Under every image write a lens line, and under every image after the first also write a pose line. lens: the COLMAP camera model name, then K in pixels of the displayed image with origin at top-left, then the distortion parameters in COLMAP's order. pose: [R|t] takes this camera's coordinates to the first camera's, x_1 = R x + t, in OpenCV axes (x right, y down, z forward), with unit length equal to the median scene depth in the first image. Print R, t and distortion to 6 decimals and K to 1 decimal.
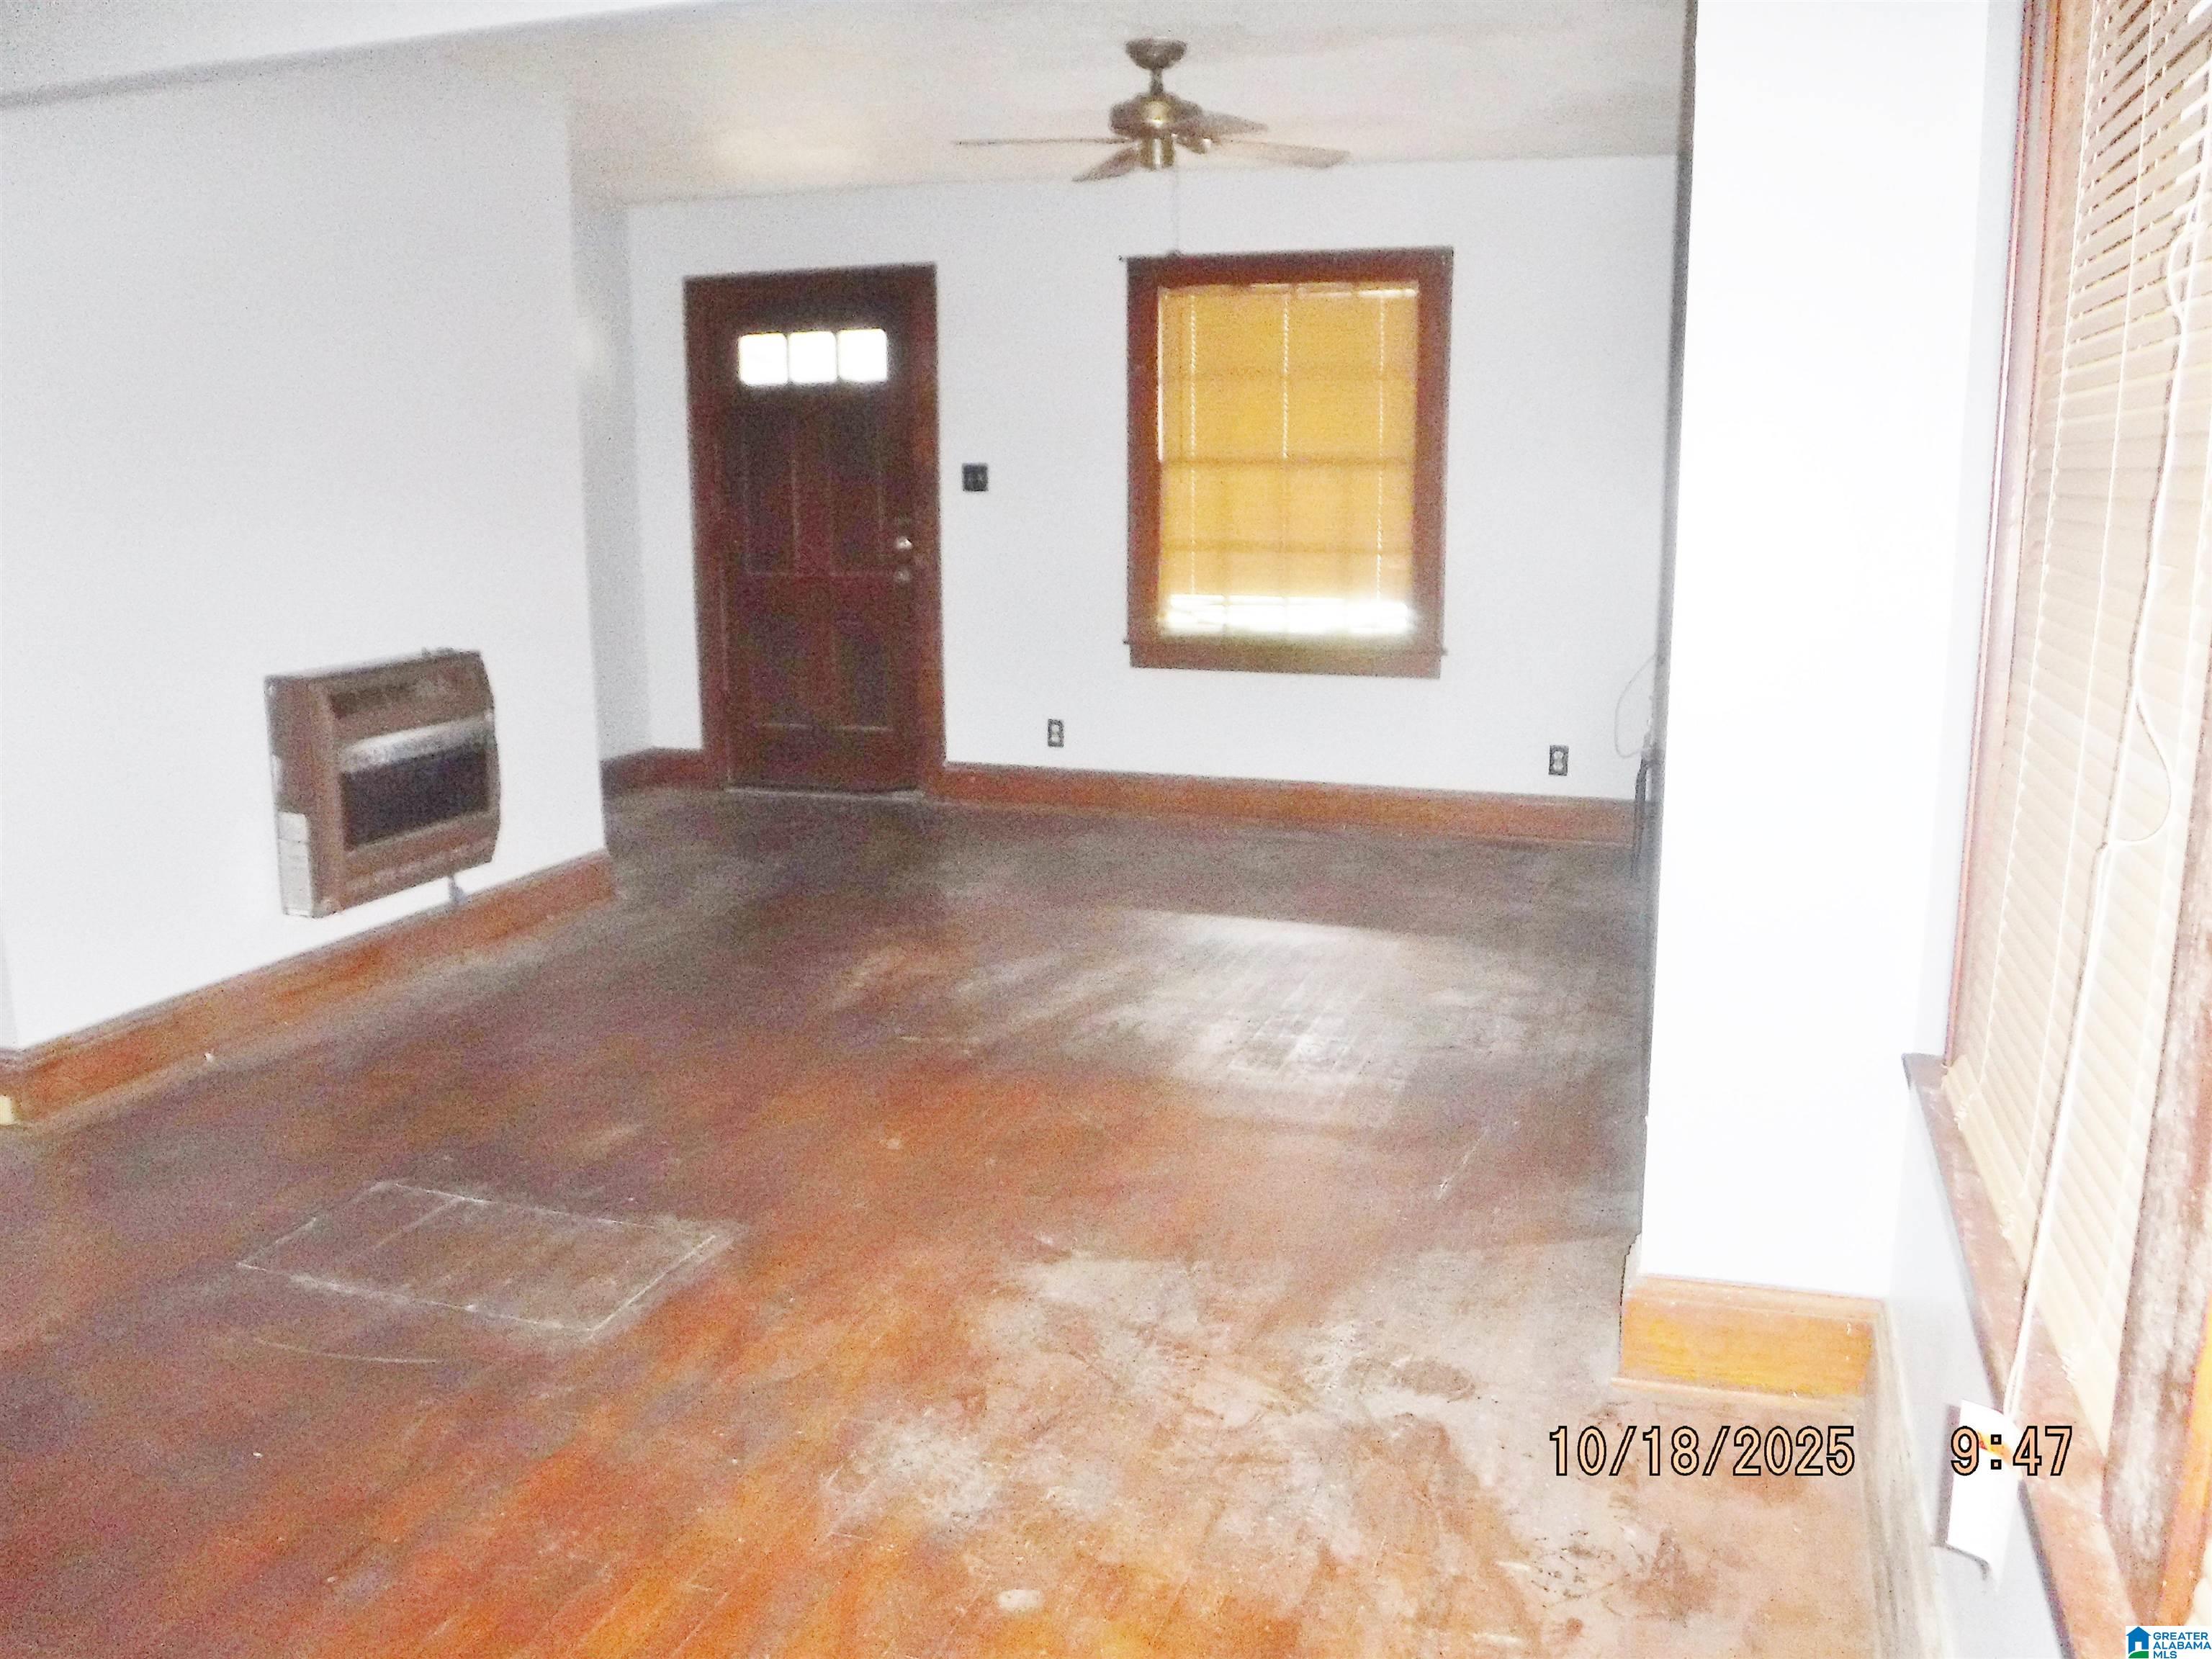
lens RADIAL K [[1888.0, 0, 1106.0], [0, 1888.0, 829.5], [0, 0, 1]] dist [-0.075350, 0.003430]
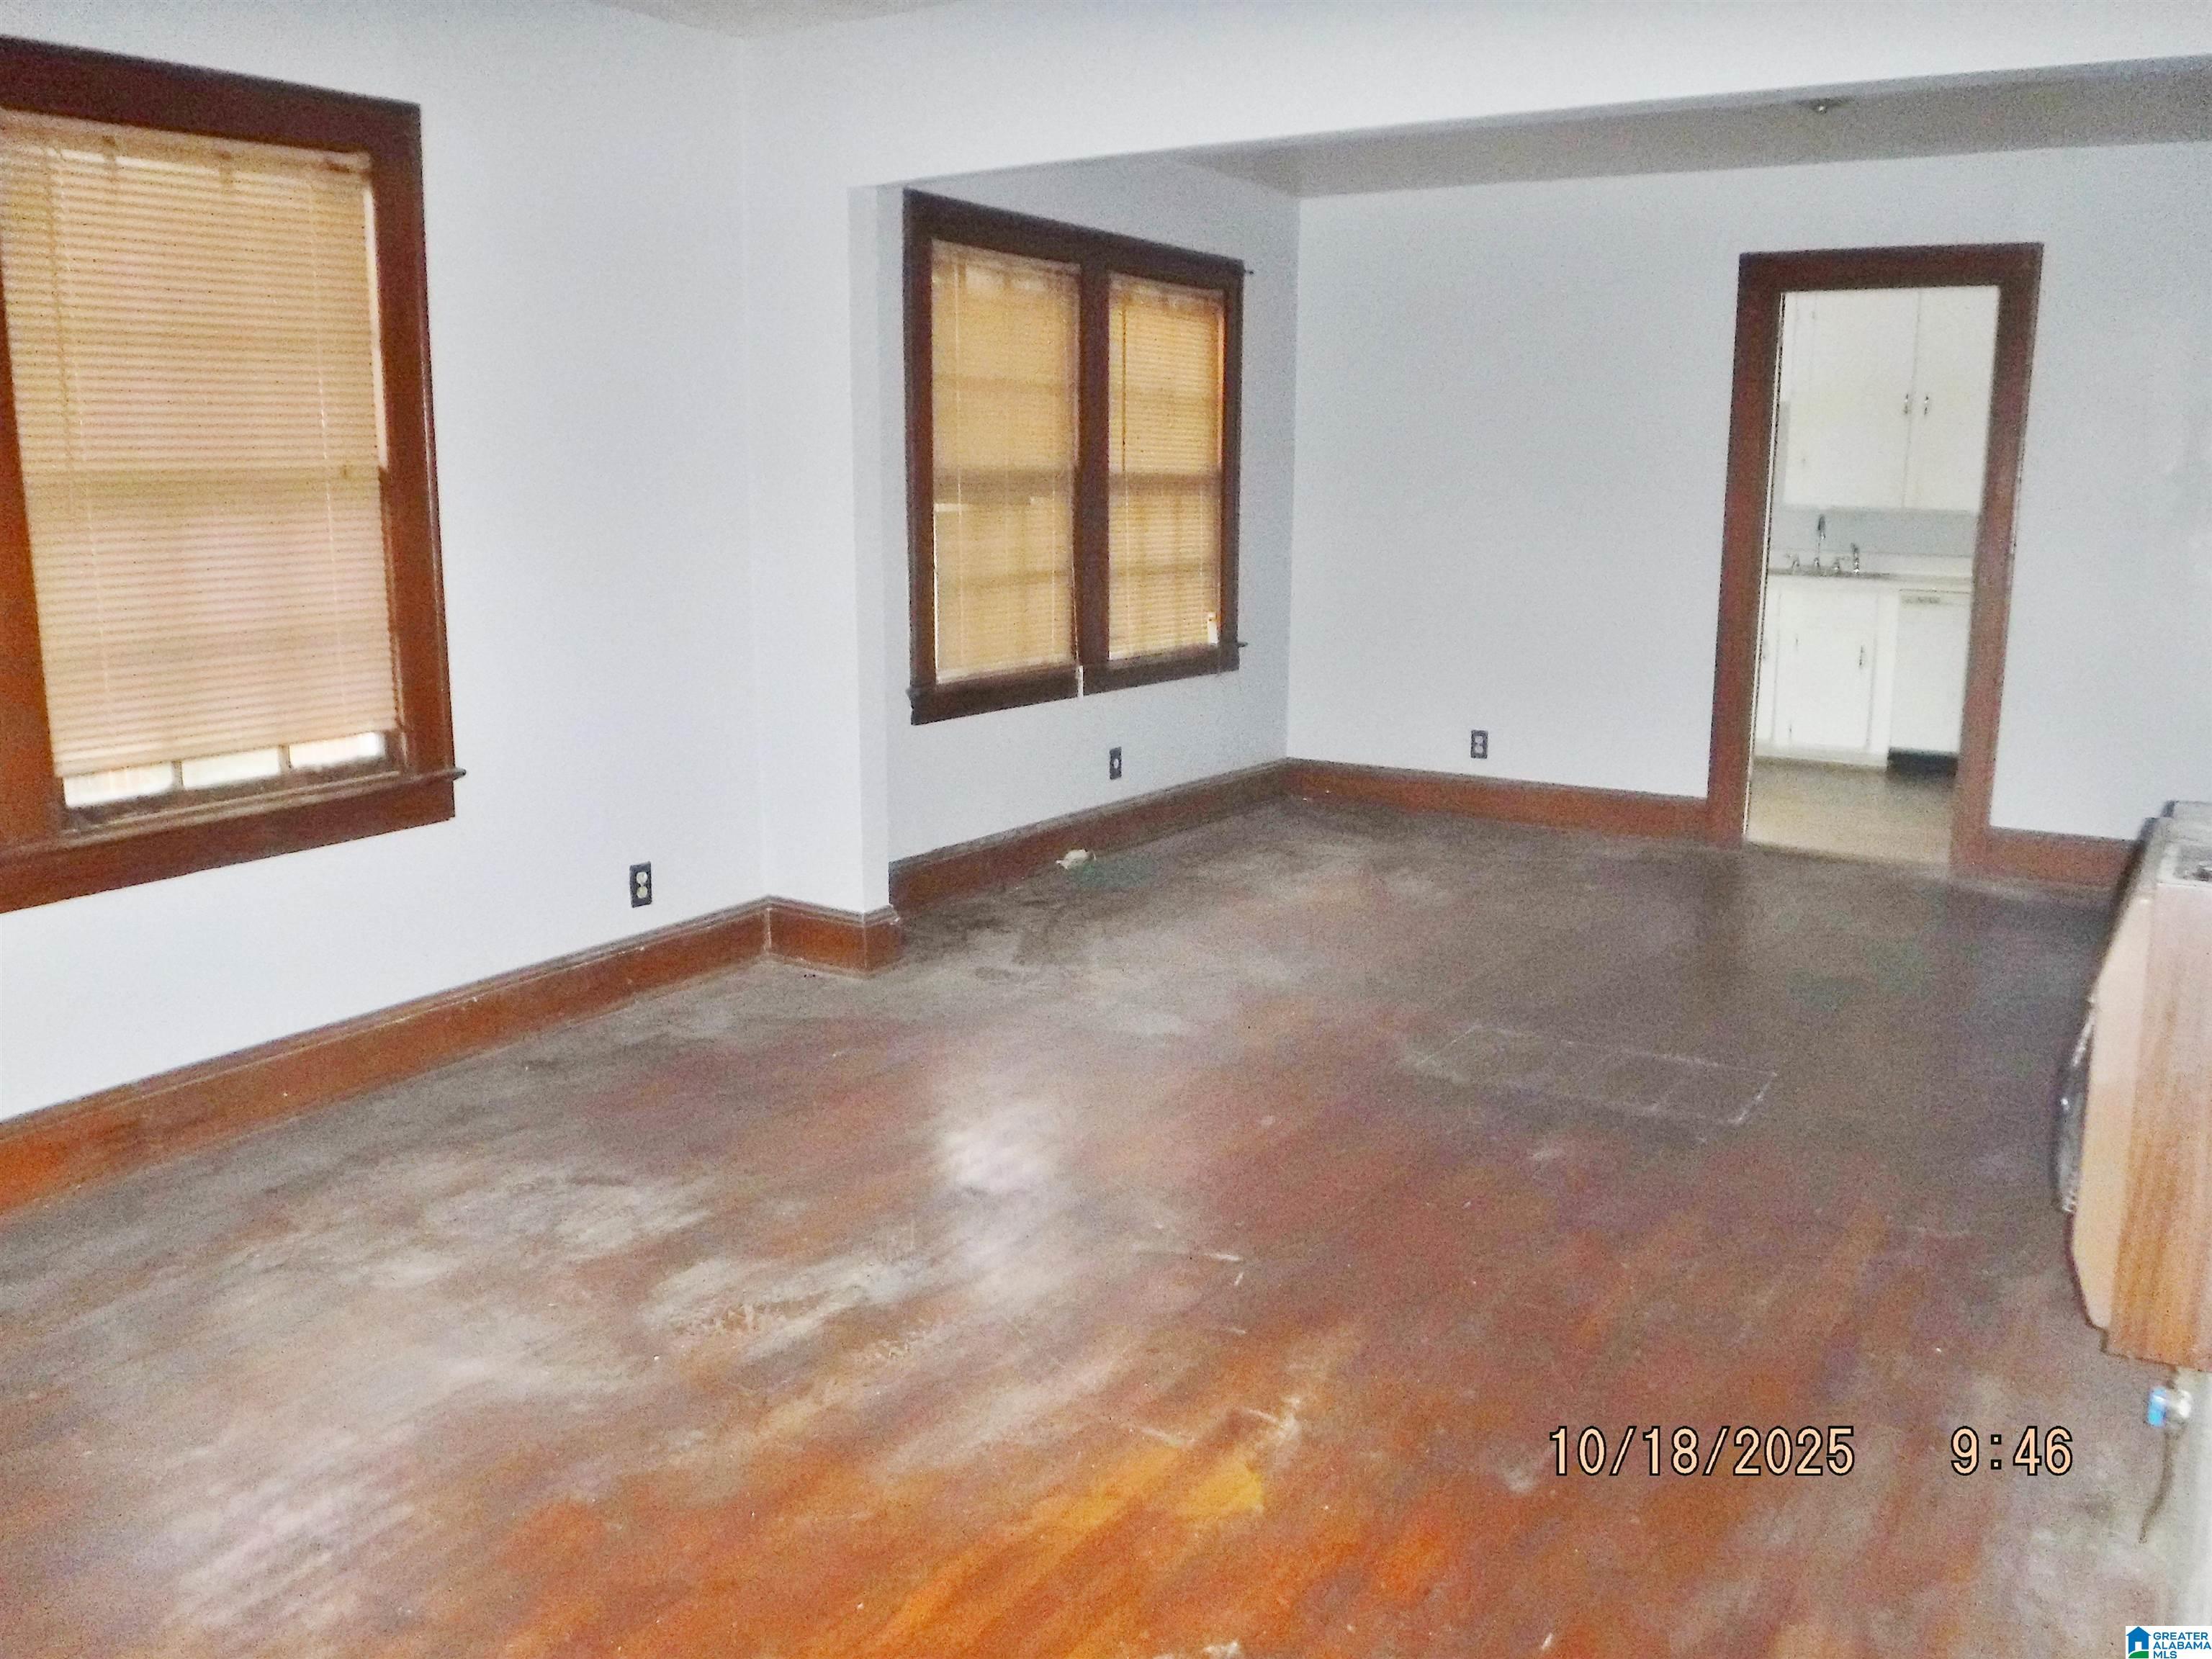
lens RADIAL K [[1888.0, 0, 1106.0], [0, 1888.0, 829.5], [0, 0, 1]] dist [-0.075350, 0.003430]
pose [[-0.970803, -0.045913, 0.235443, -0.251268], [0.045180, 0.928949, 0.367441, -0.355501], [-0.235585, 0.367350, -0.899752, 1.808851]]
